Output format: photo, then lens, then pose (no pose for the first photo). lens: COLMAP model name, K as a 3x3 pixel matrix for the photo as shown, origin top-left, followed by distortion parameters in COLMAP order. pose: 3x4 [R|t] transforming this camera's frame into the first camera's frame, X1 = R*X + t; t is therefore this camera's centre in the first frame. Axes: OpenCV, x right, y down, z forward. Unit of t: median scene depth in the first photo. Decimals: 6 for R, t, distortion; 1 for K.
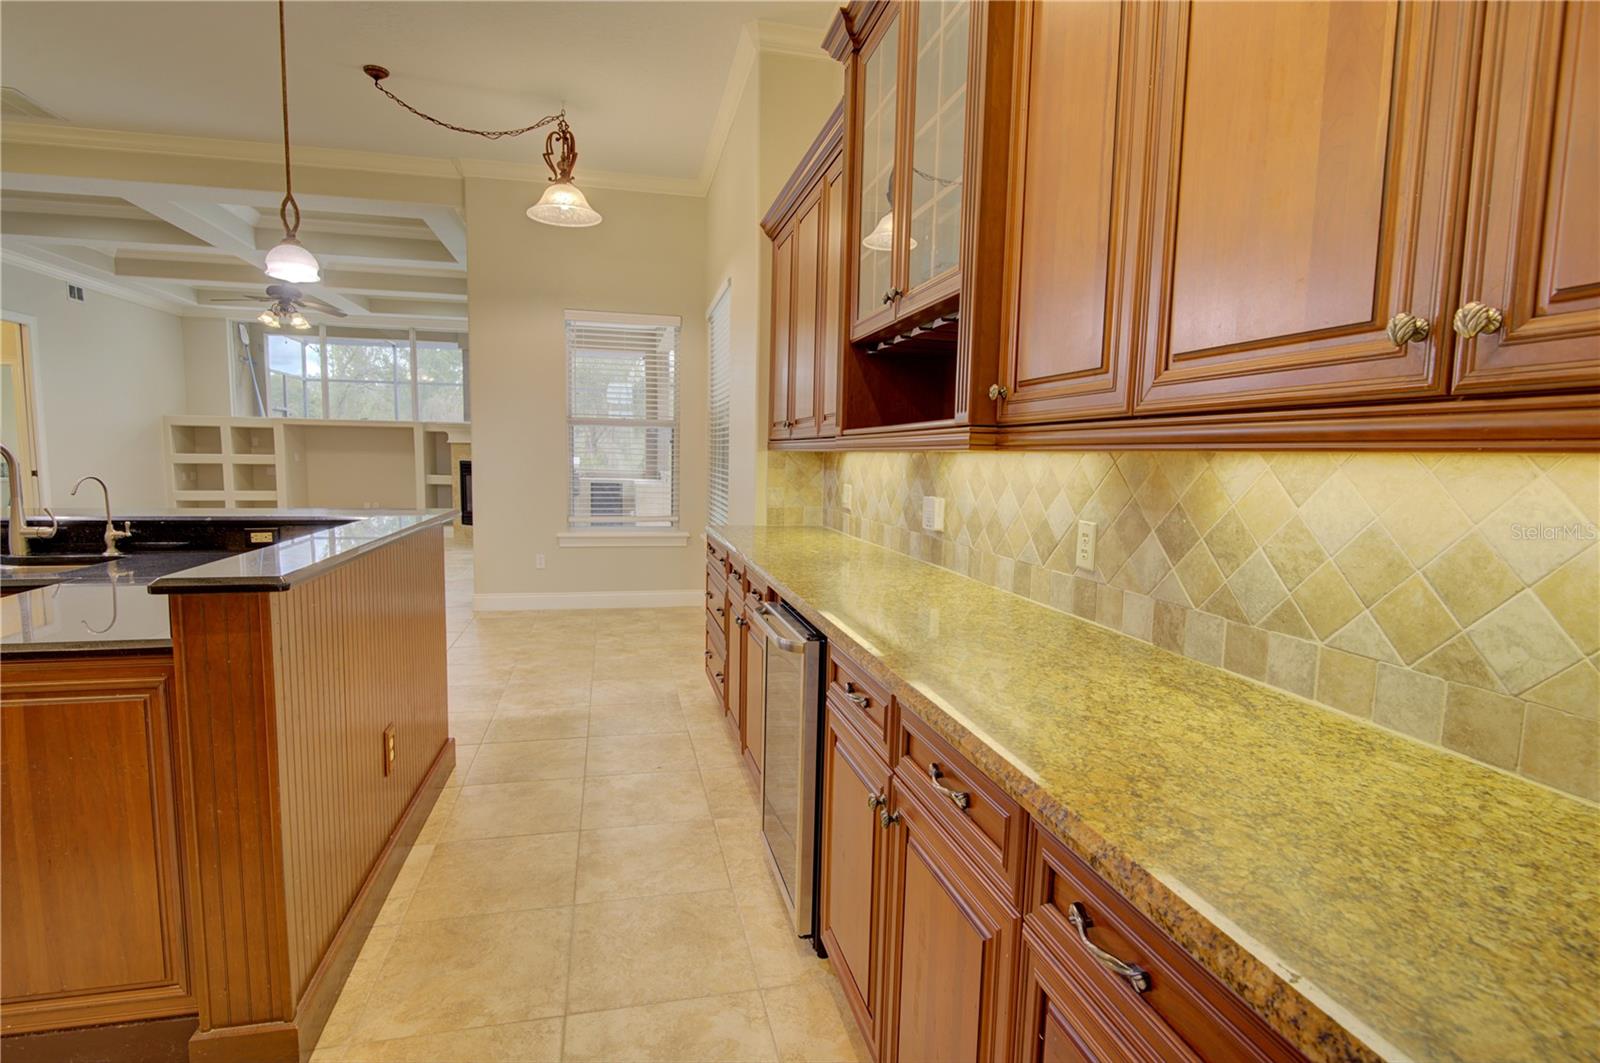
lens RADIAL K [[792.5, 0, 792.6], [0, 792.5, 534.7], [0, 0, 1]] dist [0.001418, -0.007952]
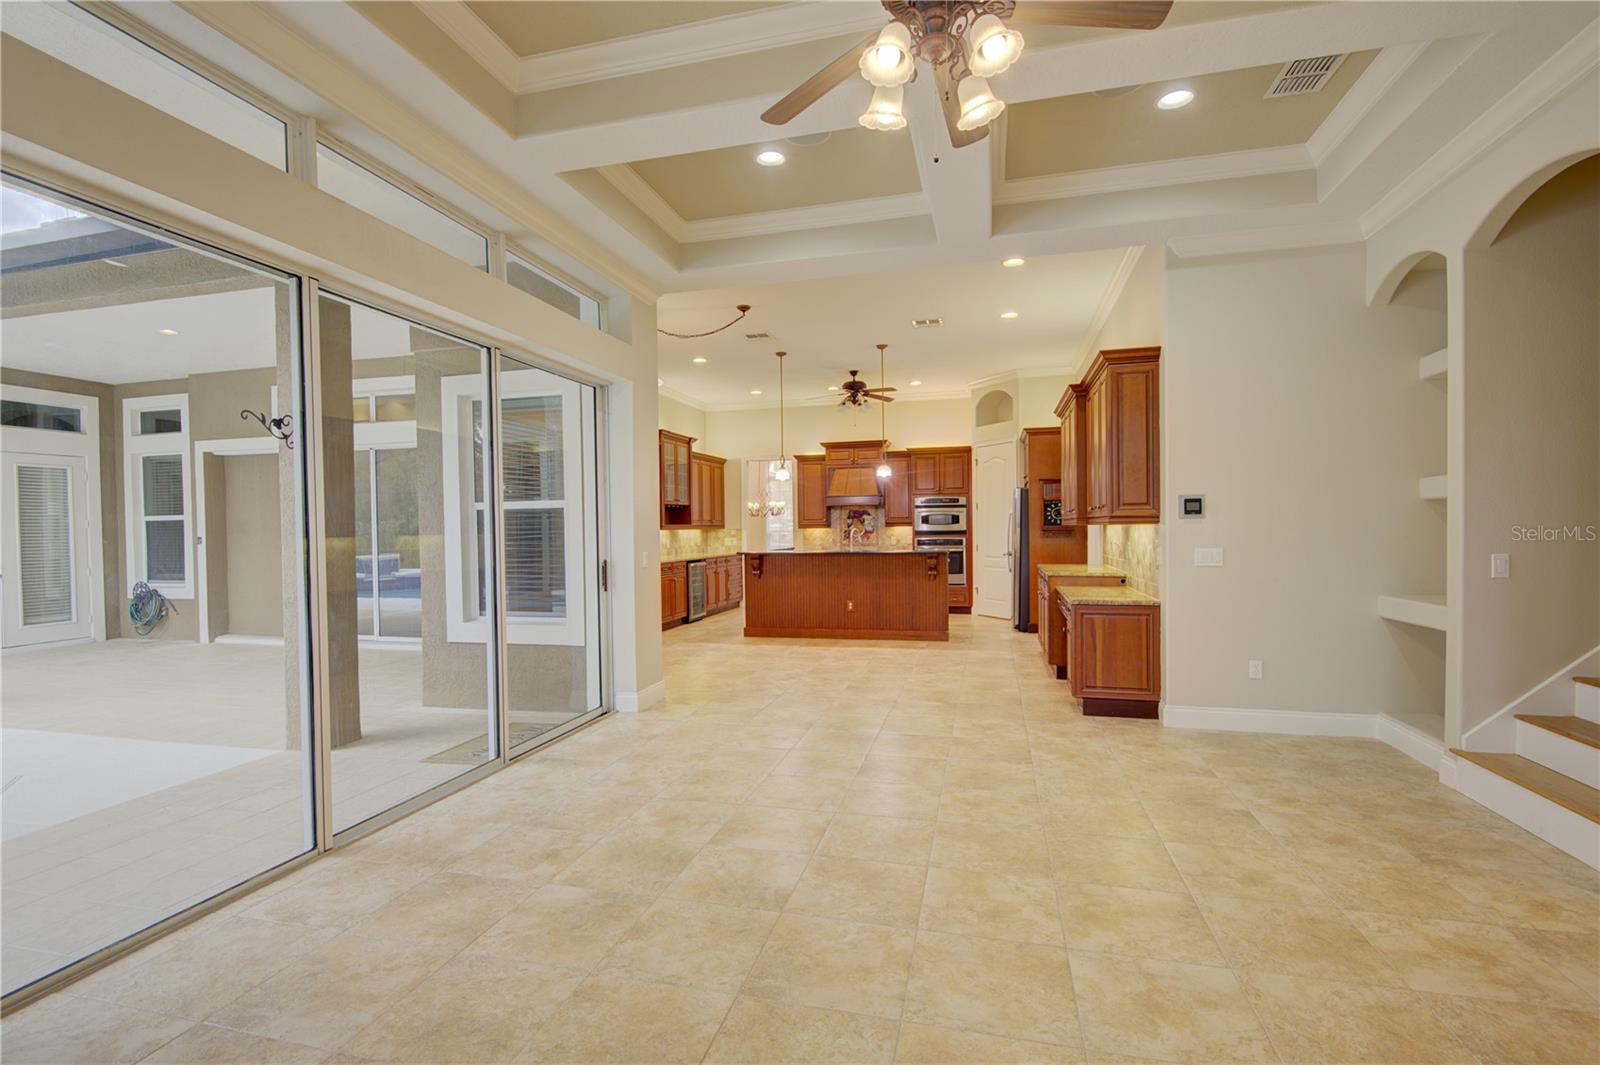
lens RADIAL K [[746.4, 0, 800.0], [0, 746.4, 532.5], [0, 0, 1]] dist [0.000090, 0.000015]
pose [[-0.887453, -0.010227, 0.460785, -0.954319], [0.044660, 0.993141, 0.108056, -0.196135], [-0.458730, 0.116473, -0.880909, 1.674189]]
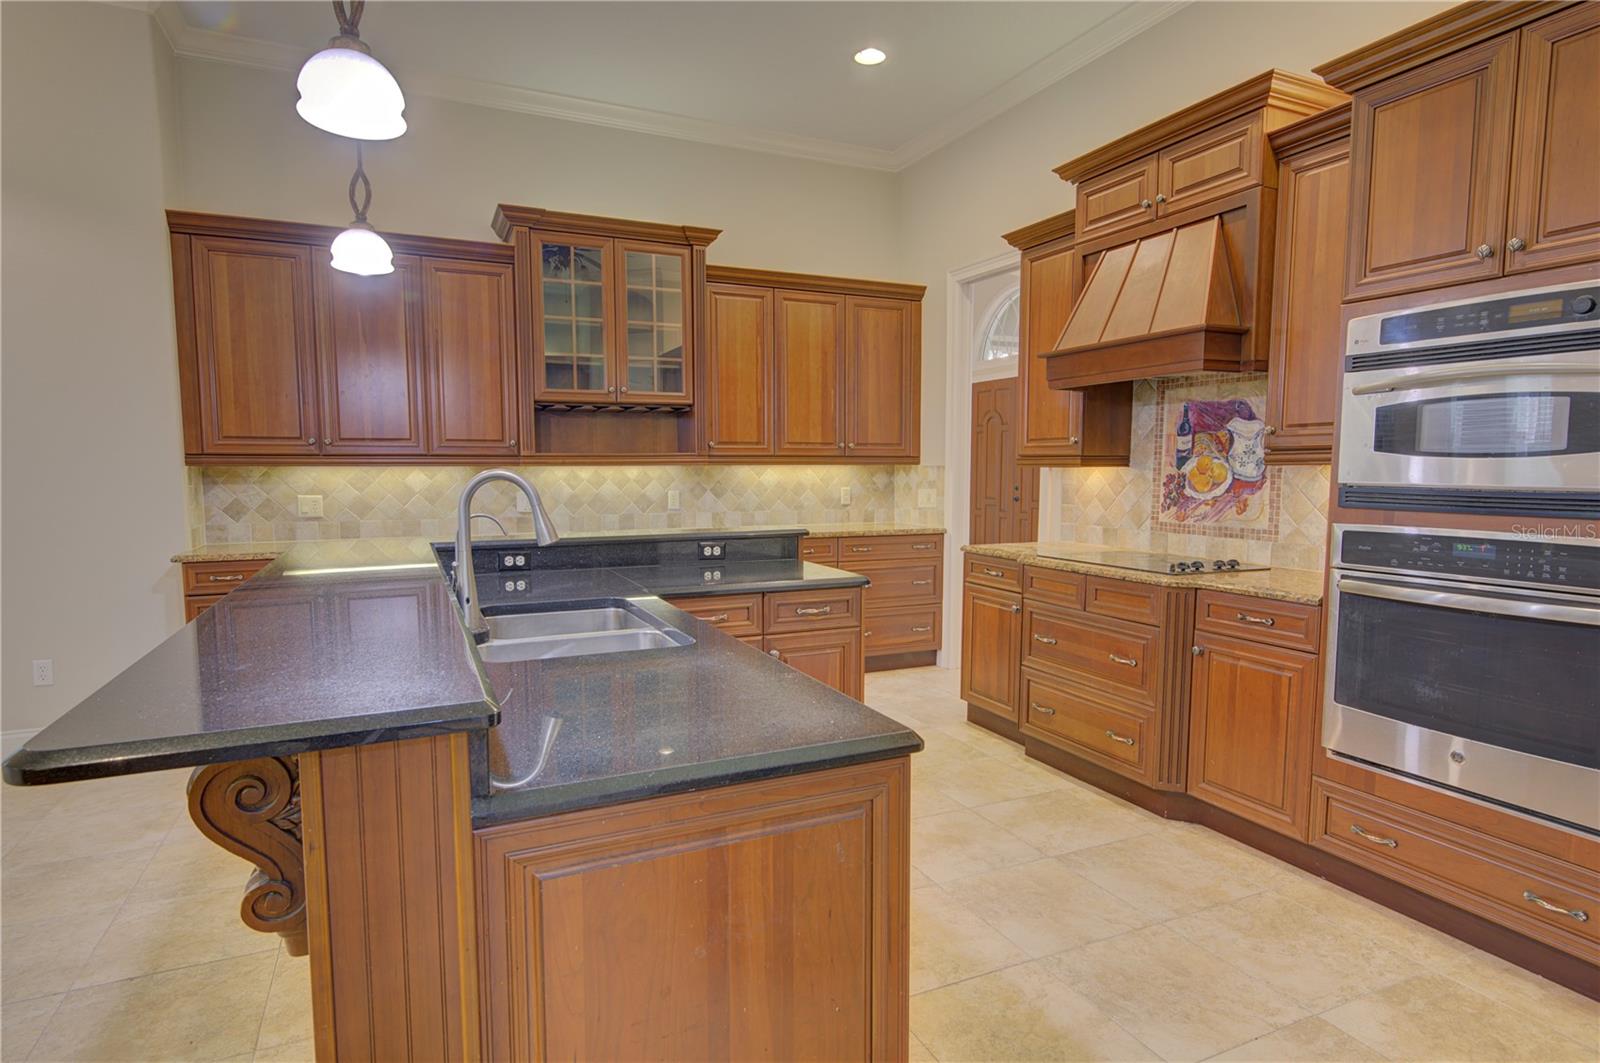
lens RADIAL K [[854.9, 0, 788.1], [0, 854.9, 537.7], [0, 0, 1]] dist [0.003422, -0.001321]
pose [[-0.199523, -0.101060, 0.974668, -0.729274], [0.098858, 0.987517, 0.122629, -0.051044], [-0.974894, 0.120821, -0.187042, 0.348655]]
